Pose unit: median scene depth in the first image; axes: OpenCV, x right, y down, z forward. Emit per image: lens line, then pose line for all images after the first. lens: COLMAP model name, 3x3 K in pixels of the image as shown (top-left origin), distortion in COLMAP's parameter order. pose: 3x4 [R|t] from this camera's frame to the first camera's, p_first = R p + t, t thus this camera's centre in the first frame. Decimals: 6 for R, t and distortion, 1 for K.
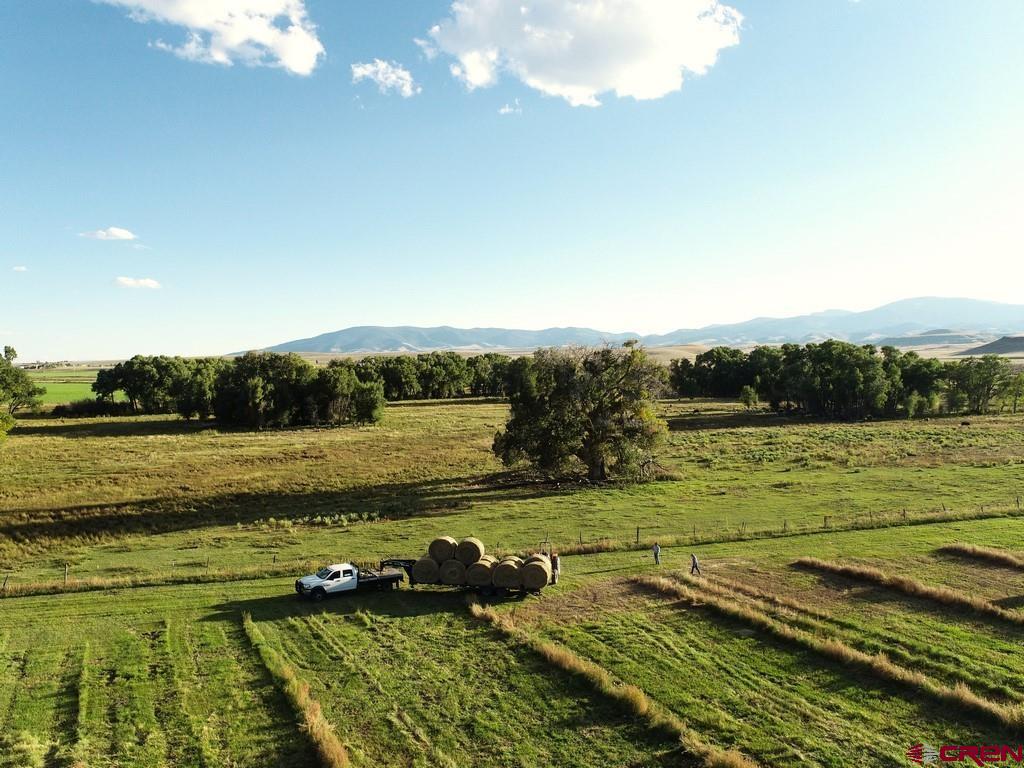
lens RADIAL K [[773.7, 0, 508.2], [0, 773.7, 376.9], [0, 0, 1]] dist [-0.011978, 0.008909]
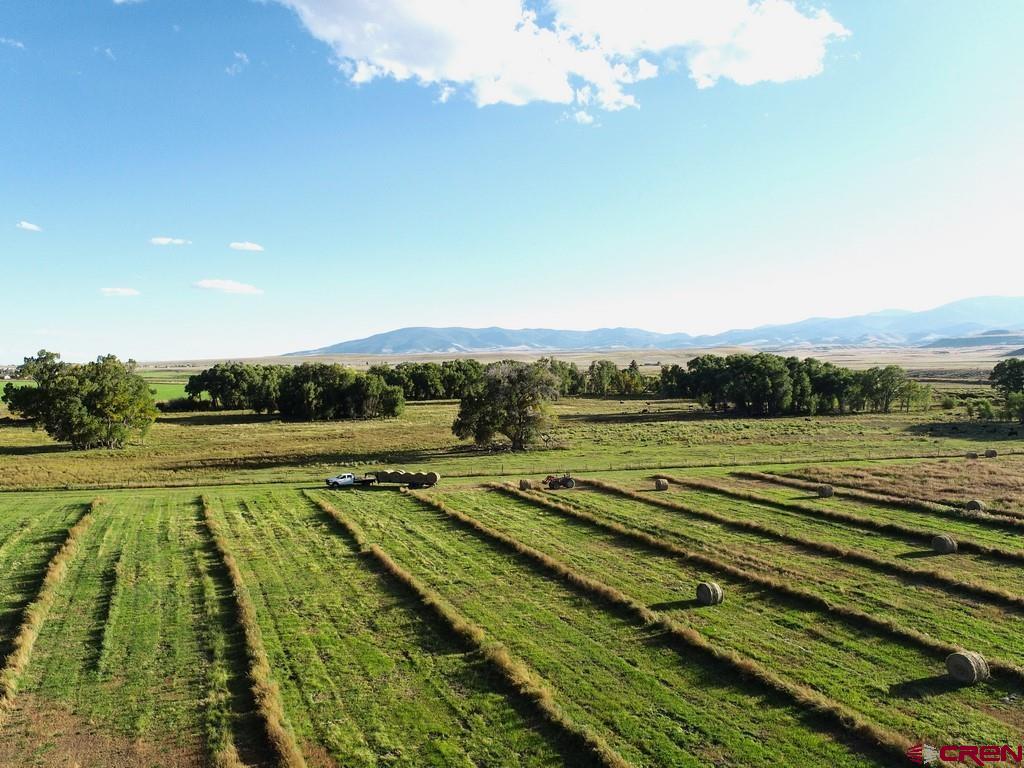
lens RADIAL K [[773.7, 0, 510.4], [0, 773.7, 373.3], [0, 0, 1]] dist [-0.011978, 0.008909]
pose [[0.998106, 0.002060, -0.061483, 0.097207], [-0.002385, 0.999984, -0.005221, -0.008241], [0.061471, 0.005357, 0.998095, -0.296471]]
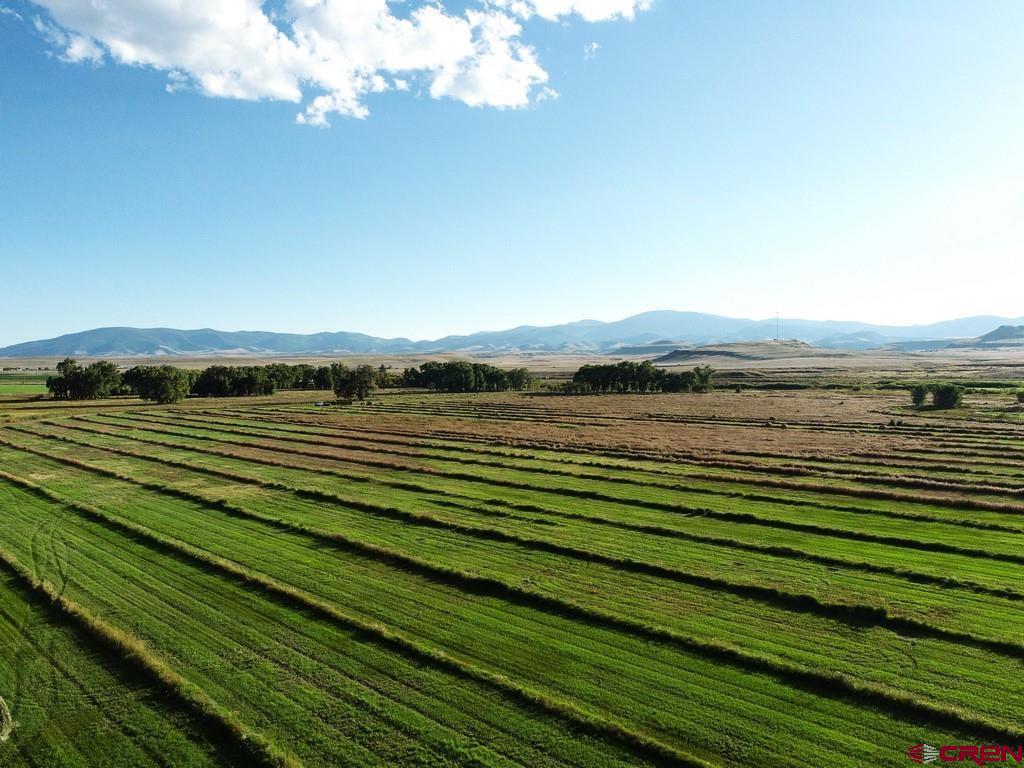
lens RADIAL K [[773.7, 0, 507.0], [0, 773.7, 379.3], [0, 0, 1]] dist [-0.011978, 0.008909]
pose [[0.958050, -0.000210, 0.286600, -0.149622], [0.001188, 0.999994, -0.003239, 0.017868], [-0.286597, 0.003443, 0.958045, -1.477006]]
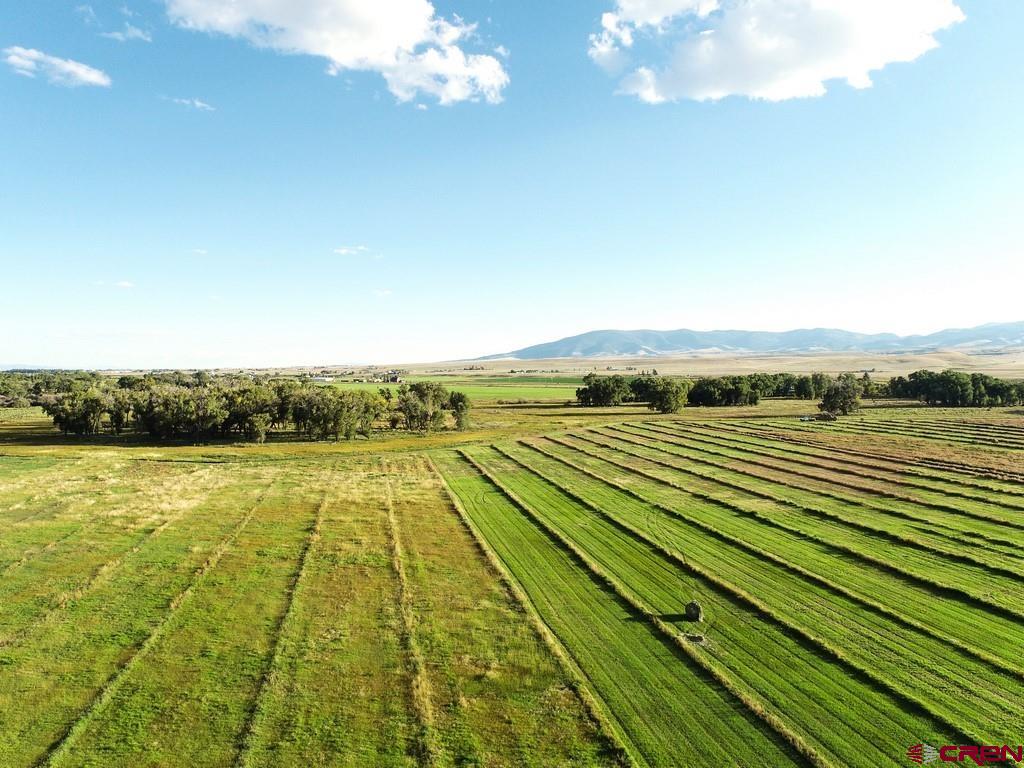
lens RADIAL K [[773.7, 0, 515.5], [0, 773.7, 383.5], [0, 0, 1]] dist [-0.011978, 0.008909]
pose [[0.957533, 0.006621, -0.288246, -0.186216], [-0.005087, 0.999969, 0.006069, -0.025330], [0.288278, -0.004345, 0.957537, -1.684156]]
